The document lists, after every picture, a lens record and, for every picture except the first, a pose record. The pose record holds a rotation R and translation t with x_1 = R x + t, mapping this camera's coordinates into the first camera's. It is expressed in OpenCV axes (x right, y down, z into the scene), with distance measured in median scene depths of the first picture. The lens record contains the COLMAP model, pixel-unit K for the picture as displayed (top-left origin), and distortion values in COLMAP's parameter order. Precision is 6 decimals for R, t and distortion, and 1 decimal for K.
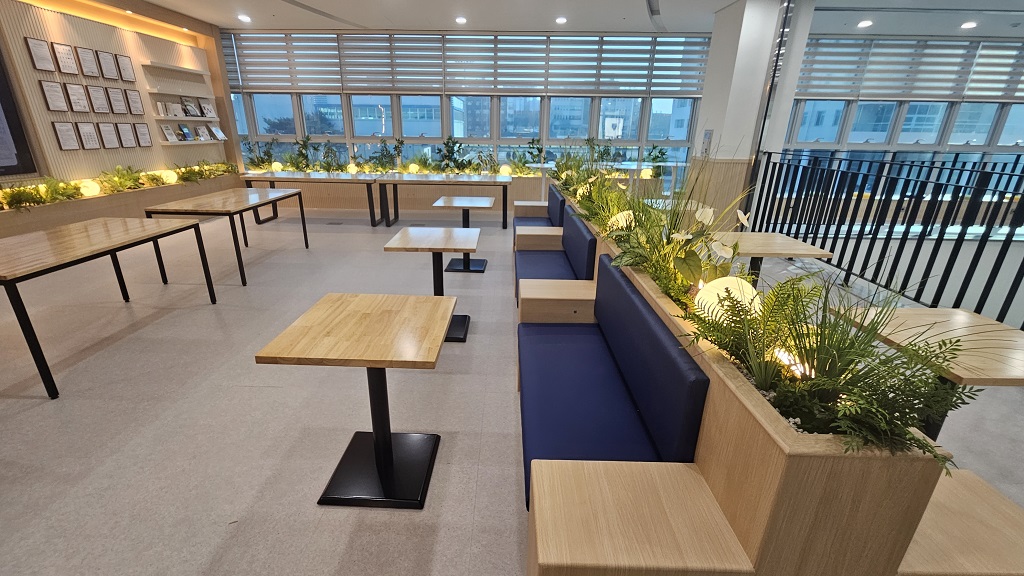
lens RADIAL K [[428.6, 0, 494.9], [0, 428.6, 284.1], [0, 0, 1]] dist [0.000941, 0.001912]
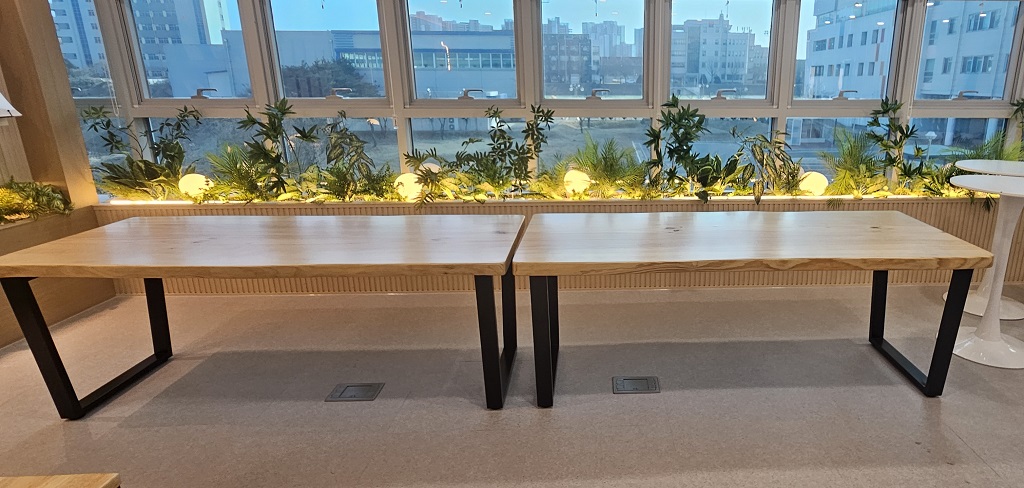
lens RADIAL K [[546.7, 0, 611.1], [0, 546.7, 226.5], [0, 0, 1]] dist [0.004059, 0.004035]
pose [[0.997323, -0.029206, 0.067040, -0.207812], [0.034764, 0.995919, -0.083290, -0.205785], [-0.064334, 0.085397, 0.994268, 0.568667]]
